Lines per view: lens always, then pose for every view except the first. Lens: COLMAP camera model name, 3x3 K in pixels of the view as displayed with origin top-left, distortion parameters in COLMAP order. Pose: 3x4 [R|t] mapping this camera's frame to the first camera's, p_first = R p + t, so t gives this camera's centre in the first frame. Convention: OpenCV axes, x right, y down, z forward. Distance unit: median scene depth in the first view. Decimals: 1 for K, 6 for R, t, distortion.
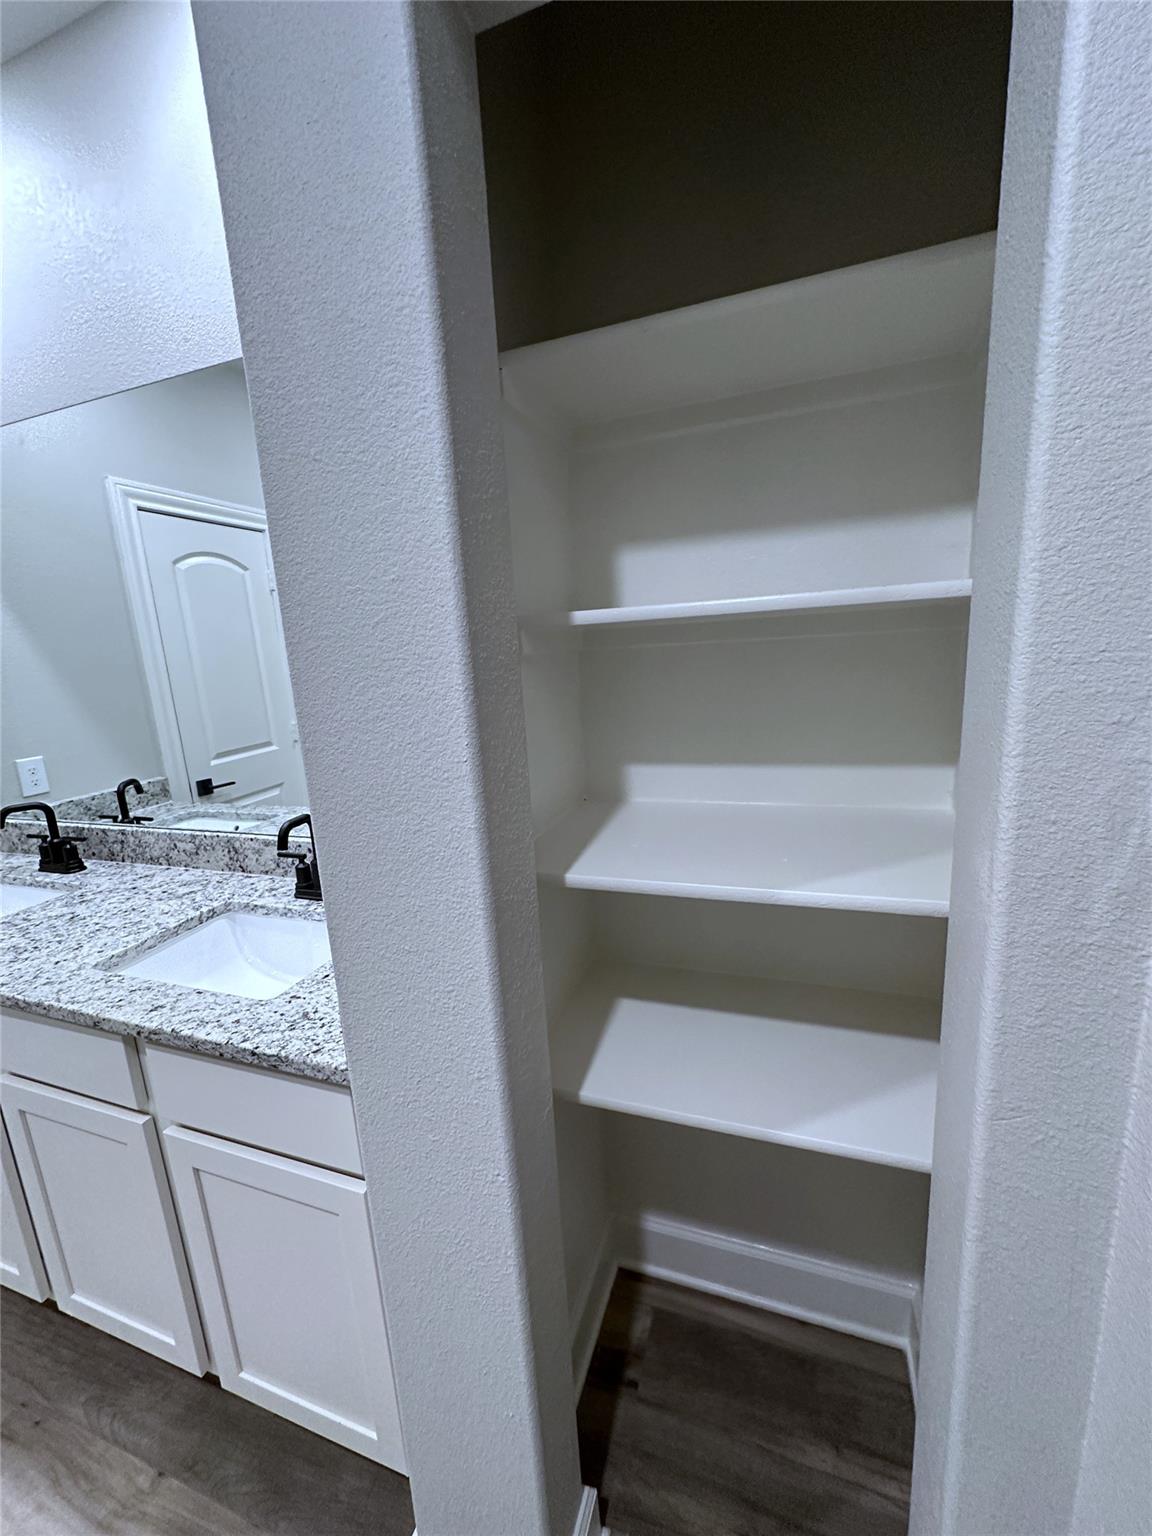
lens RADIAL K [[612.8, 0, 572.7], [0, 612.8, 770.1], [0, 0, 1]] dist [-0.004515, 0.000759]
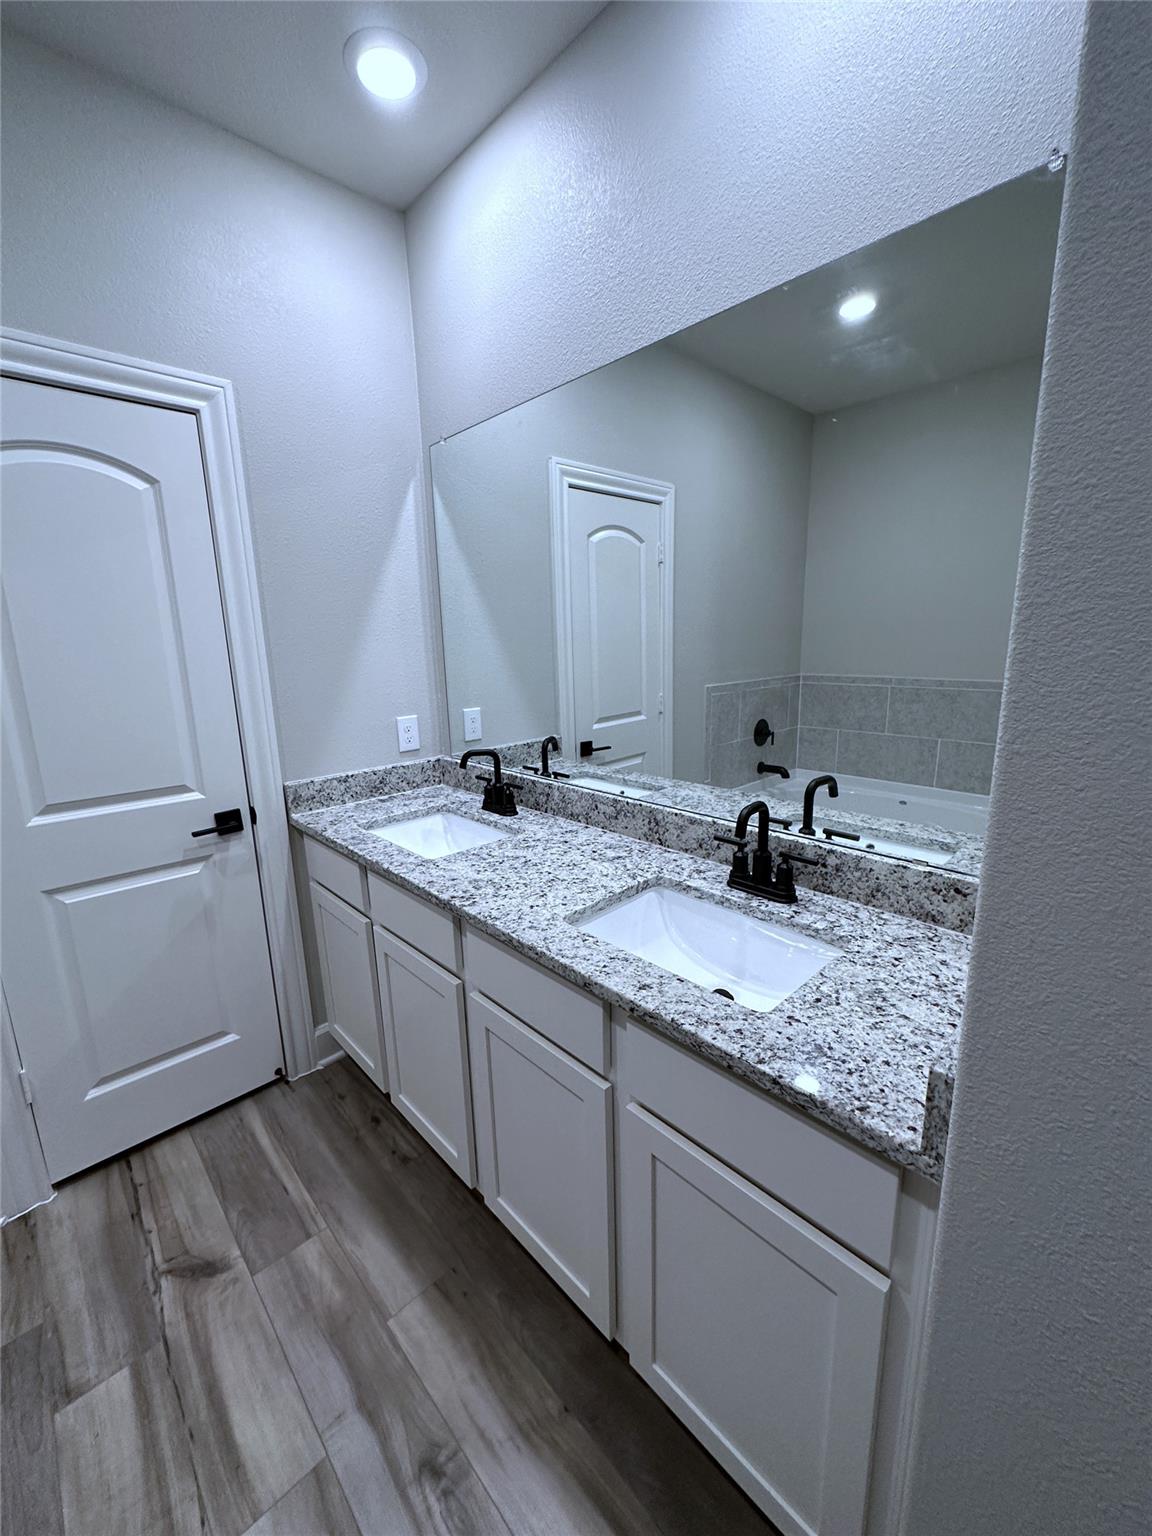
lens RADIAL K [[612.8, 0, 575.3], [0, 612.8, 770.2], [0, 0, 1]] dist [-0.004515, 0.000759]
pose [[0.889527, 0.132451, -0.437262, -0.281913], [-0.116853, 0.991179, 0.062524, 0.001148], [0.441686, -0.004522, 0.897158, 0.058296]]
